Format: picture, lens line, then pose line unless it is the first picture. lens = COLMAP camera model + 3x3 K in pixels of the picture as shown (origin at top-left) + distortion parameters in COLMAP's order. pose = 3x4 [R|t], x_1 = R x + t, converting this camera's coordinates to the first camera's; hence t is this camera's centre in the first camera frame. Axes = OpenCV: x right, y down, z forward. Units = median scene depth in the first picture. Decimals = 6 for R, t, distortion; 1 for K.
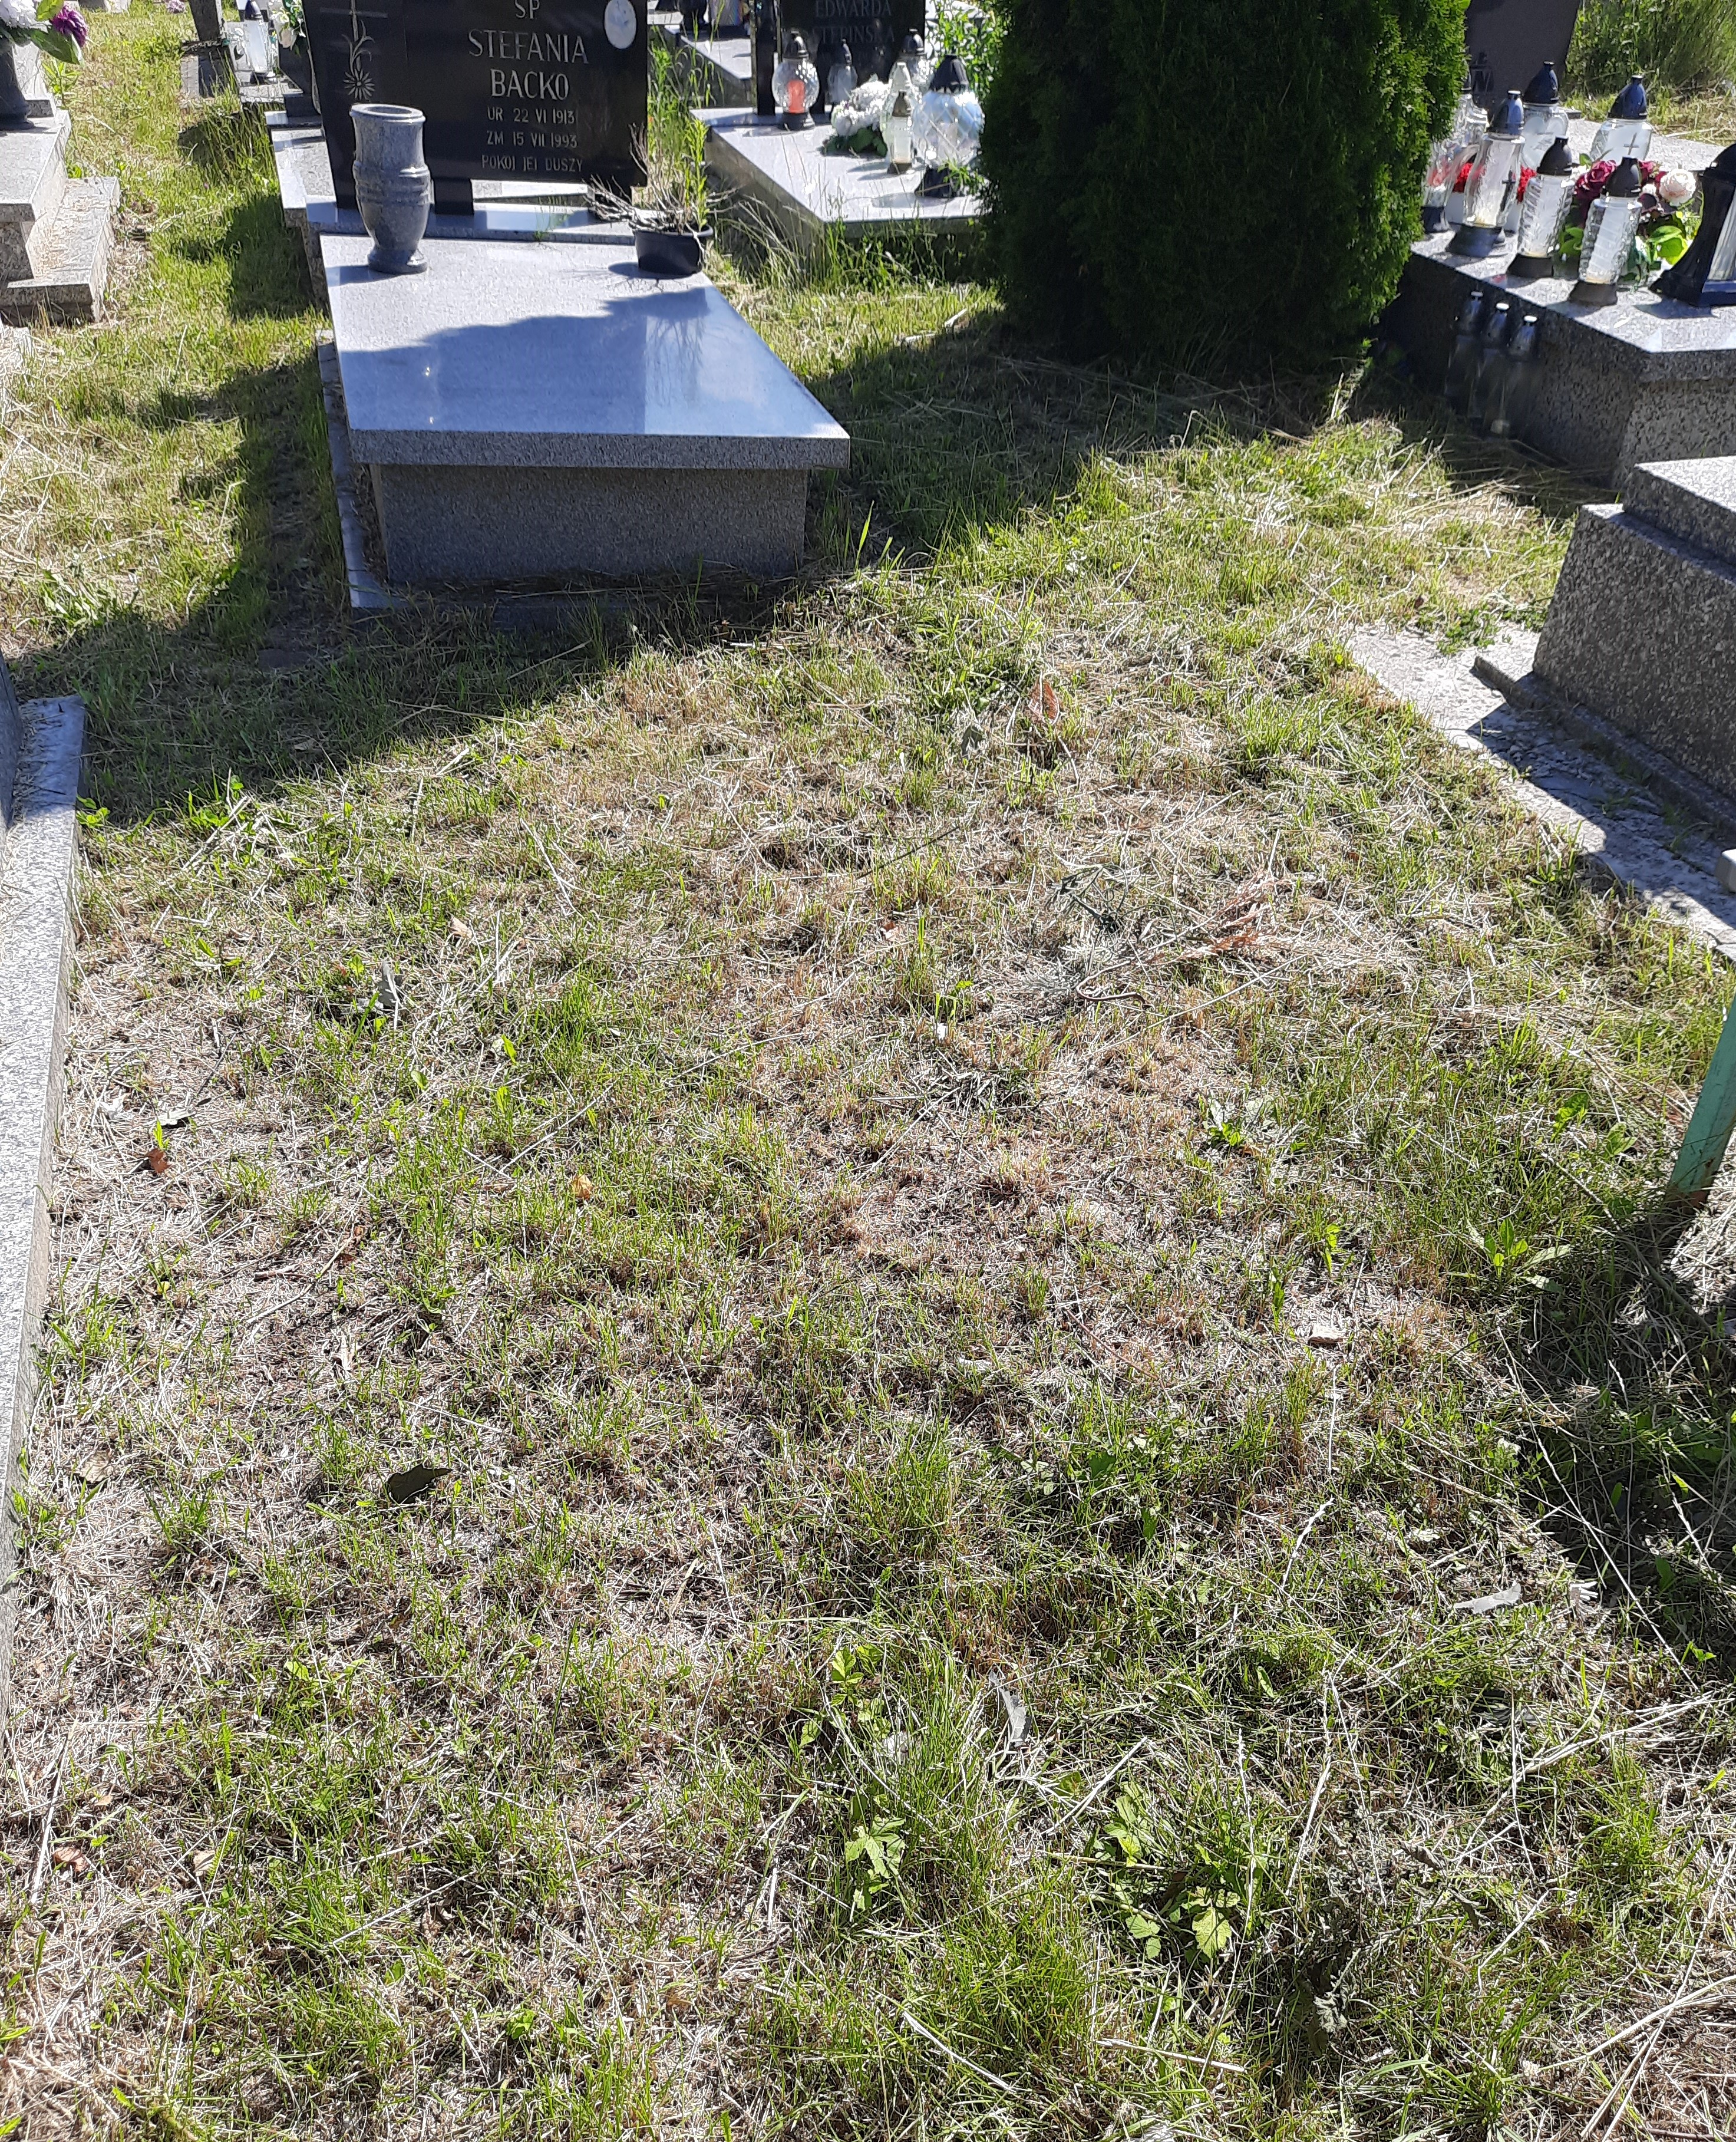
lens RADIAL K [[1778.4, 0, 863.1], [0, 1778.4, 1181.4], [0, 0, 1]] dist [0.040030, -0.051762]
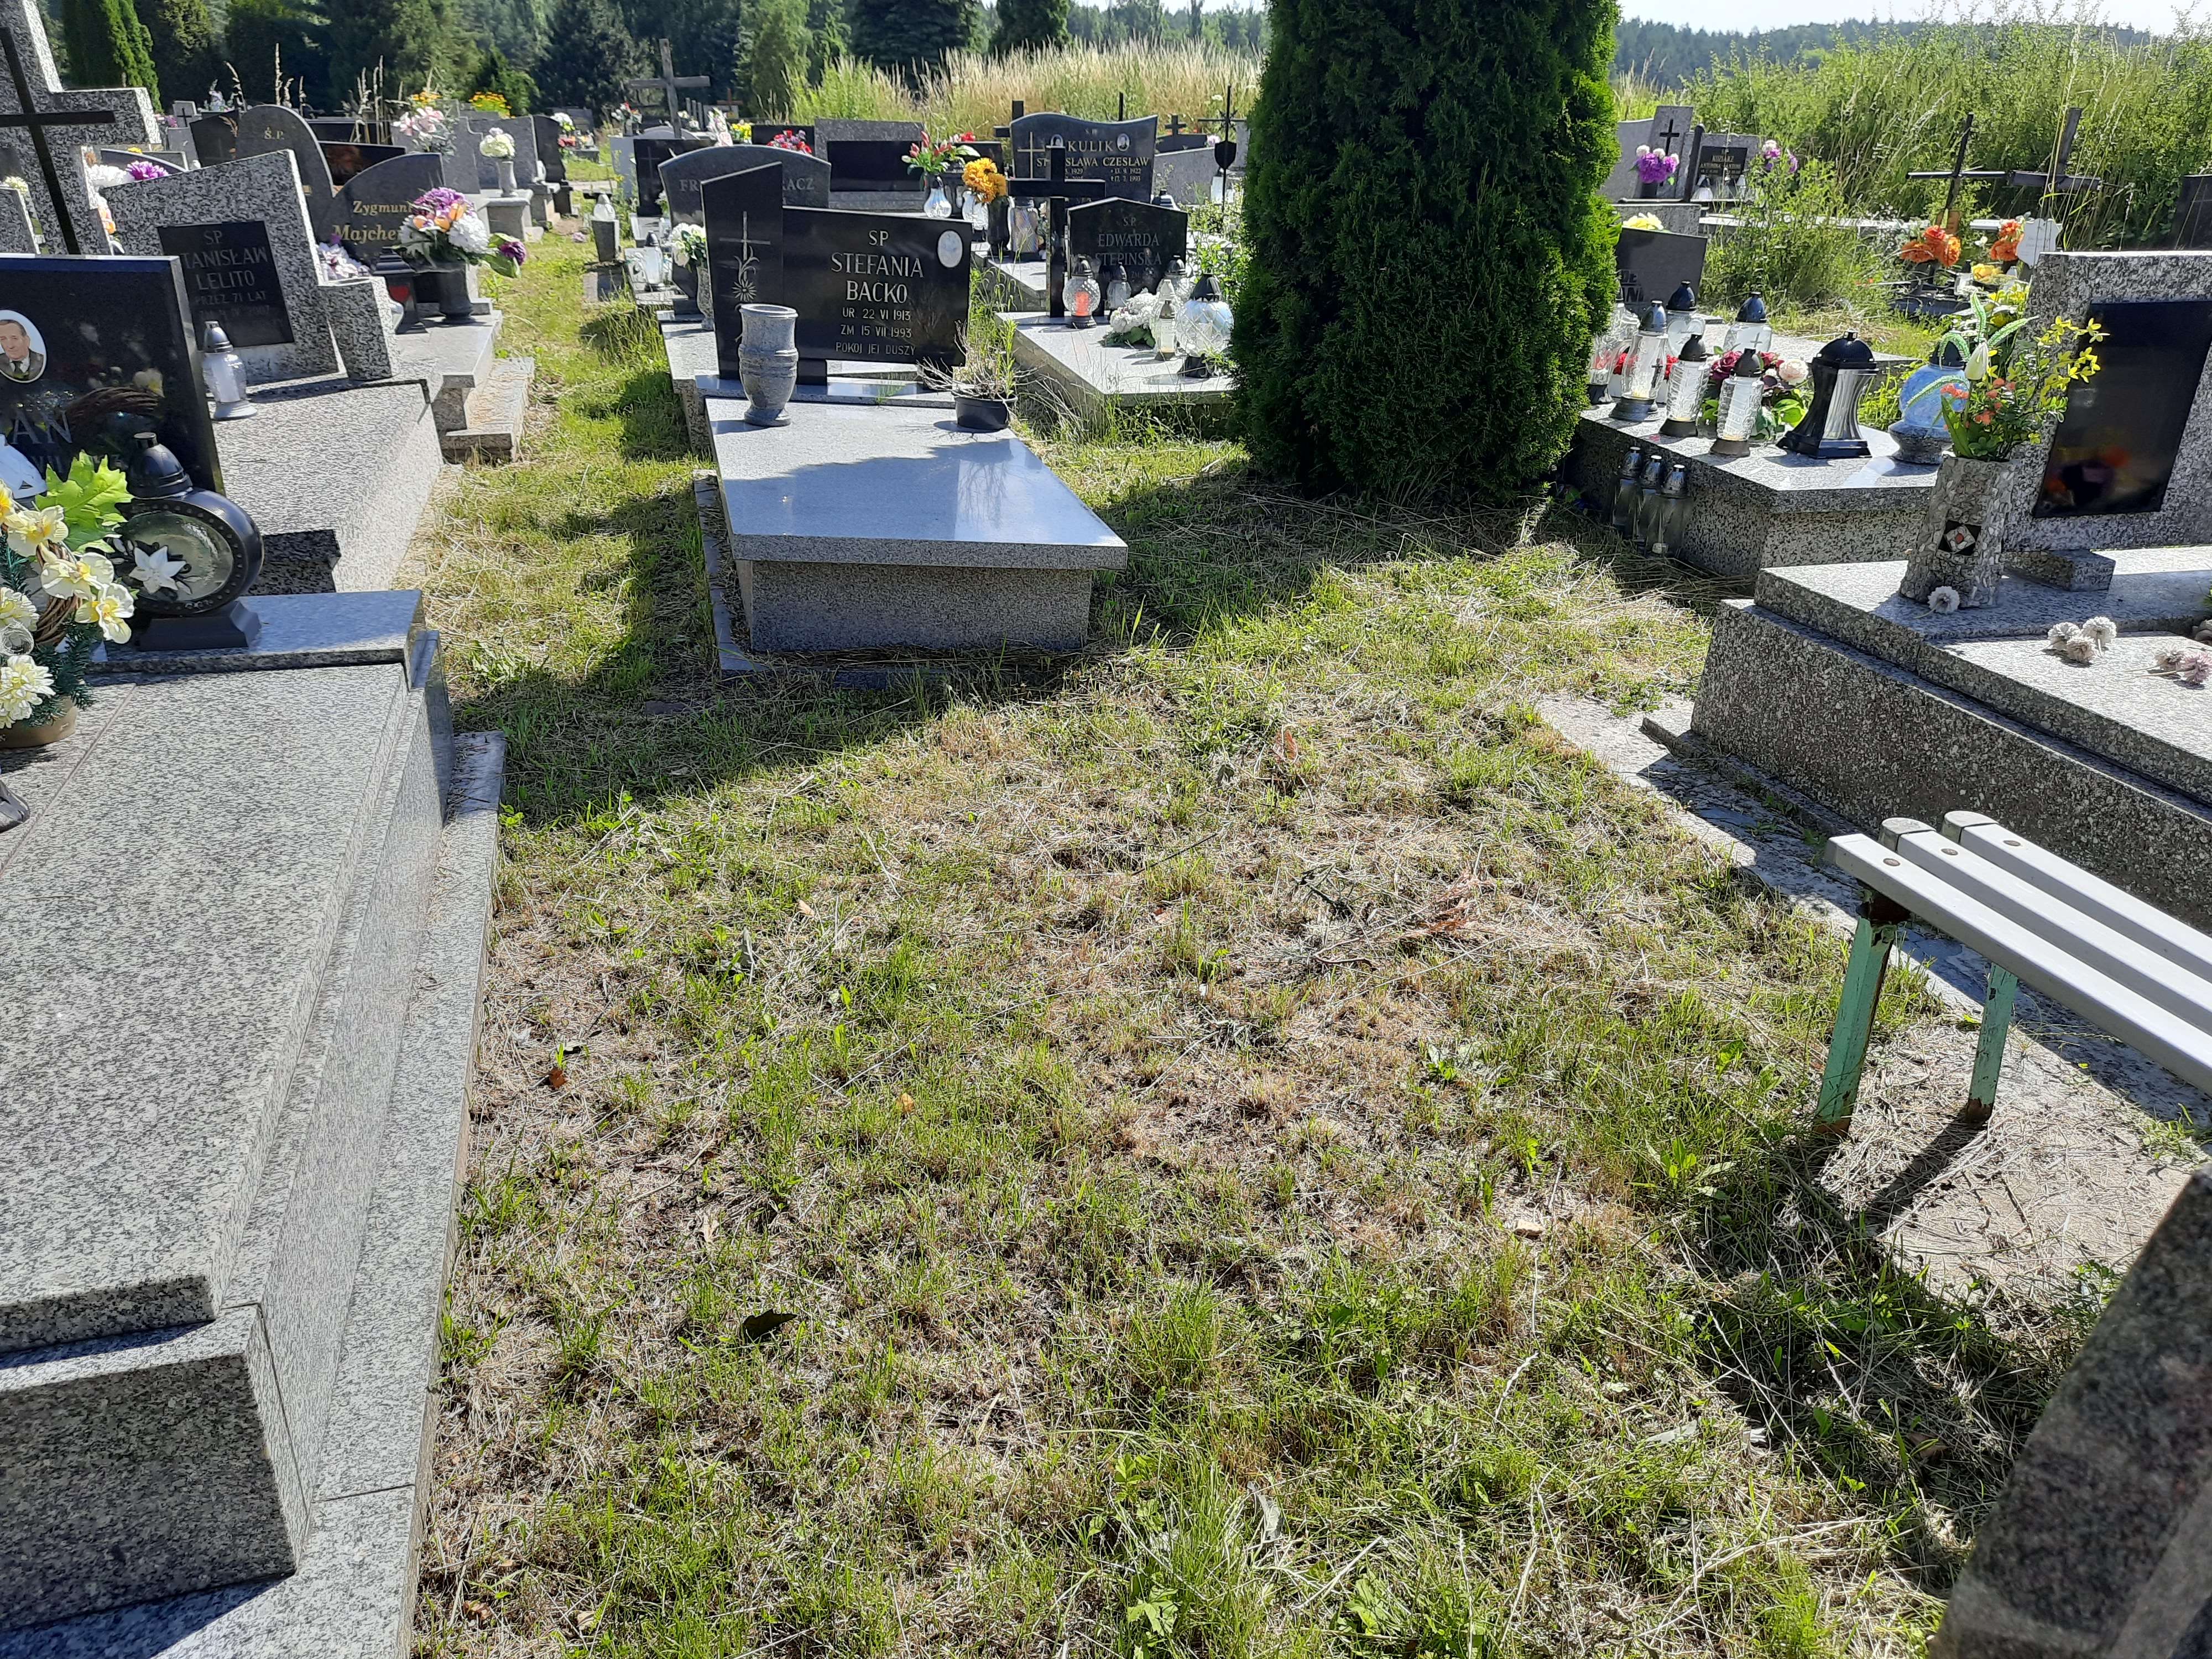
lens RADIAL K [[1621.2, 0, 1070.5], [0, 1621.2, 834.1], [0, 0, 1]] dist [0.043782, -0.069462]
pose [[0.999326, 0.017698, -0.032173, -0.011249], [-0.024583, 0.973318, -0.228142, 0.060406], [0.027277, 0.228779, 0.973096, -0.089067]]
